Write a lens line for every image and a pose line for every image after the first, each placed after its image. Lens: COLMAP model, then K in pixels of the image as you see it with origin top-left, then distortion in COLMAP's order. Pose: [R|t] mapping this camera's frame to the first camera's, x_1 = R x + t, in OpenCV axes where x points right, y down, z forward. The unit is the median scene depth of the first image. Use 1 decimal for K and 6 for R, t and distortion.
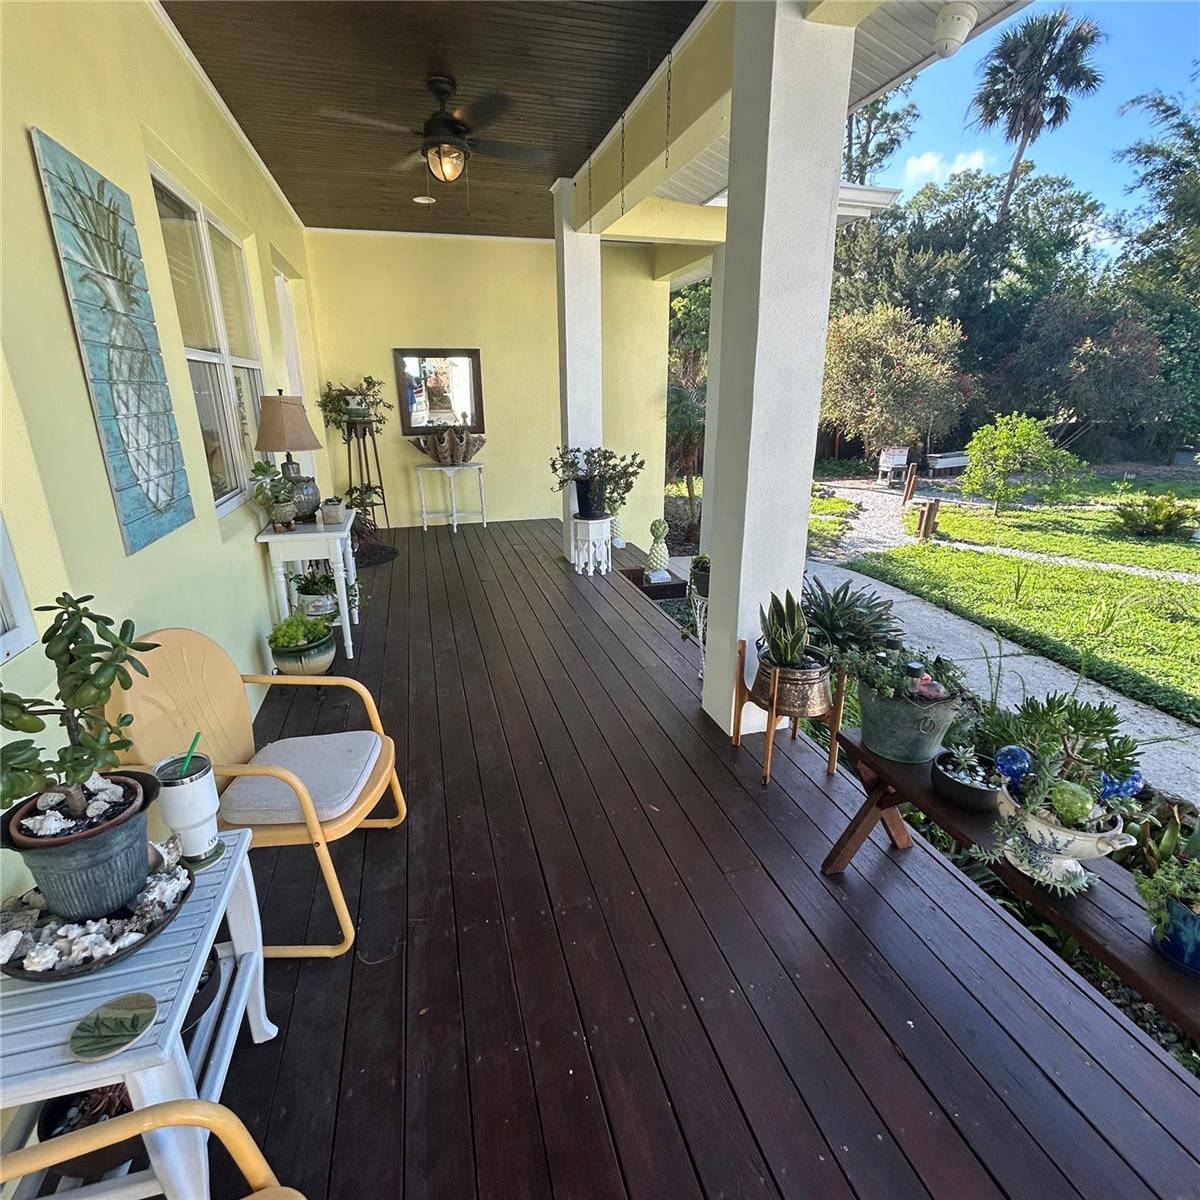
lens RADIAL K [[648.0, 0, 601.7], [0, 648.0, 599.6], [0, 0, 1]] dist [0.000581, 0.003273]
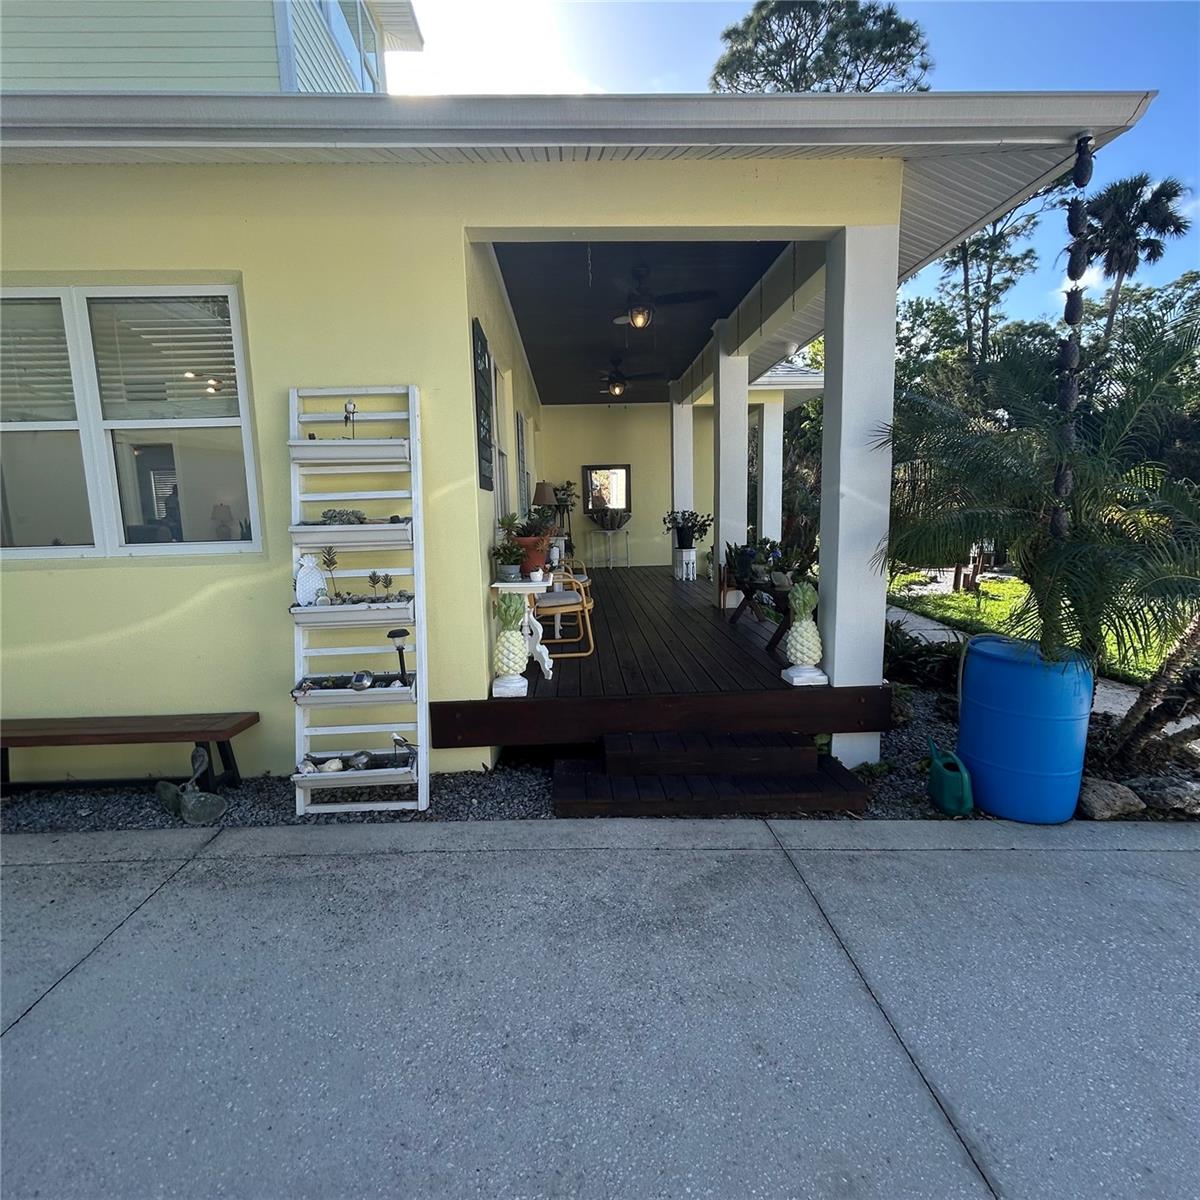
lens RADIAL K [[648.0, 0, 601.7], [0, 648.0, 599.6], [0, 0, 1]] dist [0.000581, 0.003273]
pose [[0.973329, 0.014554, -0.228952, 0.125731], [-0.053285, 0.985035, -0.163910, 0.233420], [0.223141, 0.171738, 0.959539, -0.558065]]
